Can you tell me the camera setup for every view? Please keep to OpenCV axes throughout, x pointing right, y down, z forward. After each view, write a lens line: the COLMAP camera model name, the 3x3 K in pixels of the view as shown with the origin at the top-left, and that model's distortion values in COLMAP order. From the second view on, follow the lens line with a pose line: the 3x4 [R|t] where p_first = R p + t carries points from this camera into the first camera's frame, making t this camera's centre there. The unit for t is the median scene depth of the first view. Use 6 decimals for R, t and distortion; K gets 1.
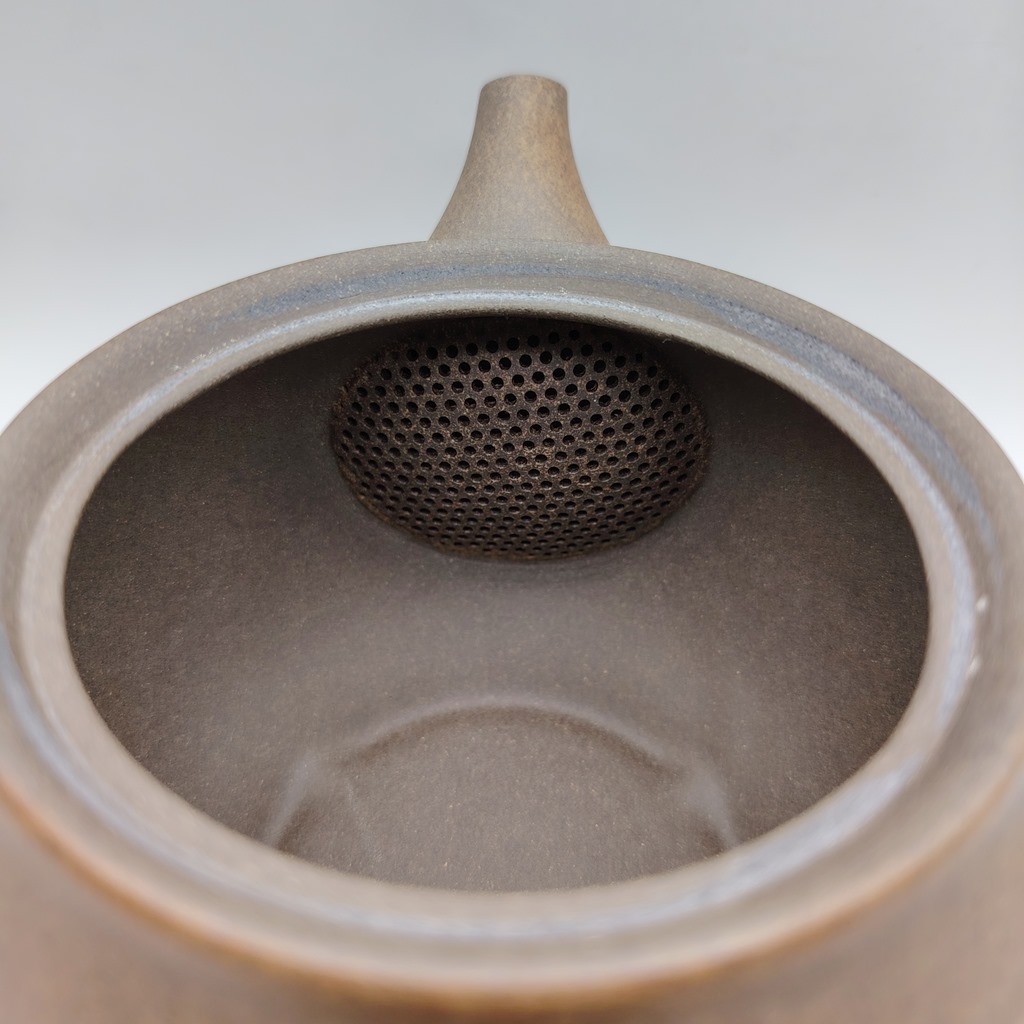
lens RADIAL K [[999.2, 0, 508.5], [0, 999.2, 532.5], [0, 0, 1]] dist [0.058559, -0.020364]
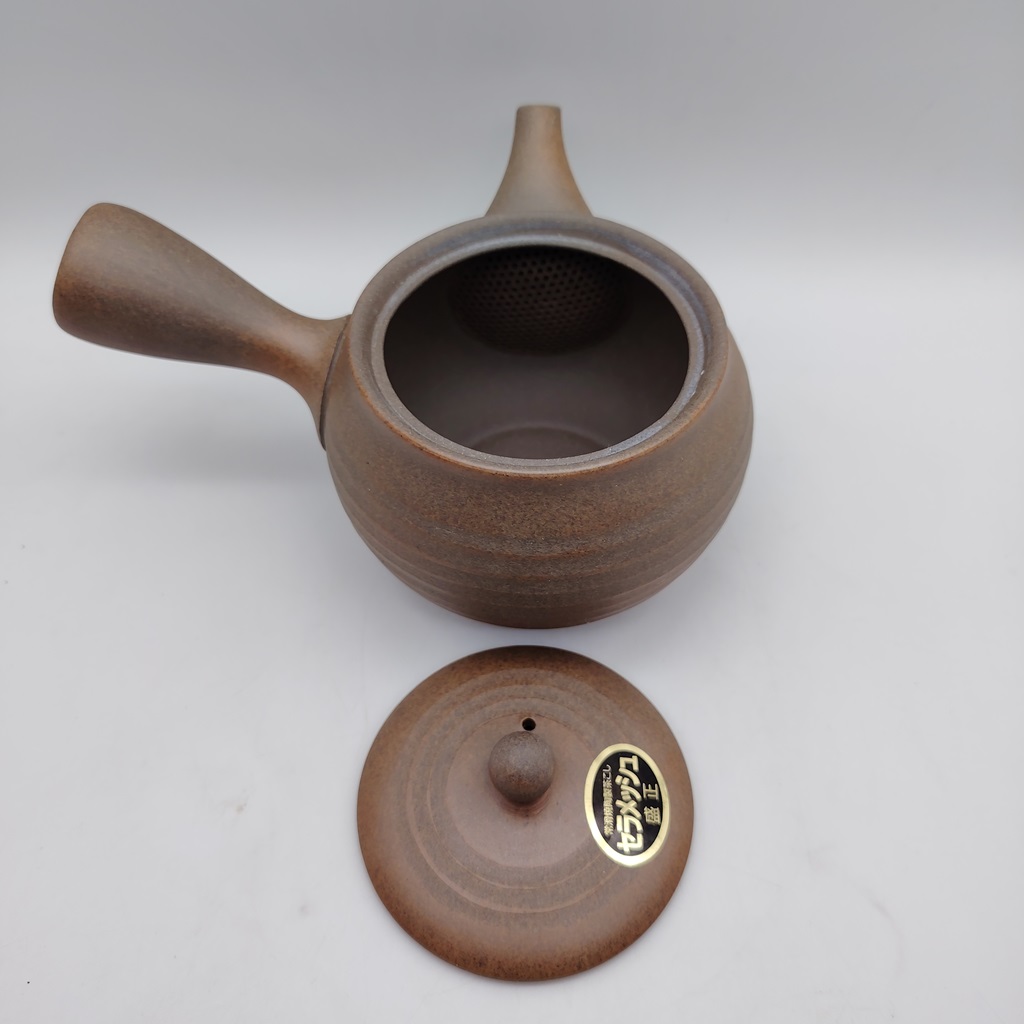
lens RADIAL K [[999.2, 0, 508.5], [0, 999.2, 532.5], [0, 0, 1]] dist [0.058559, -0.020364]
pose [[0.999557, -0.027540, -0.011275, -0.047742], [0.029372, 0.973928, 0.224950, -0.090204], [0.004786, -0.225181, 0.974305, -1.191869]]
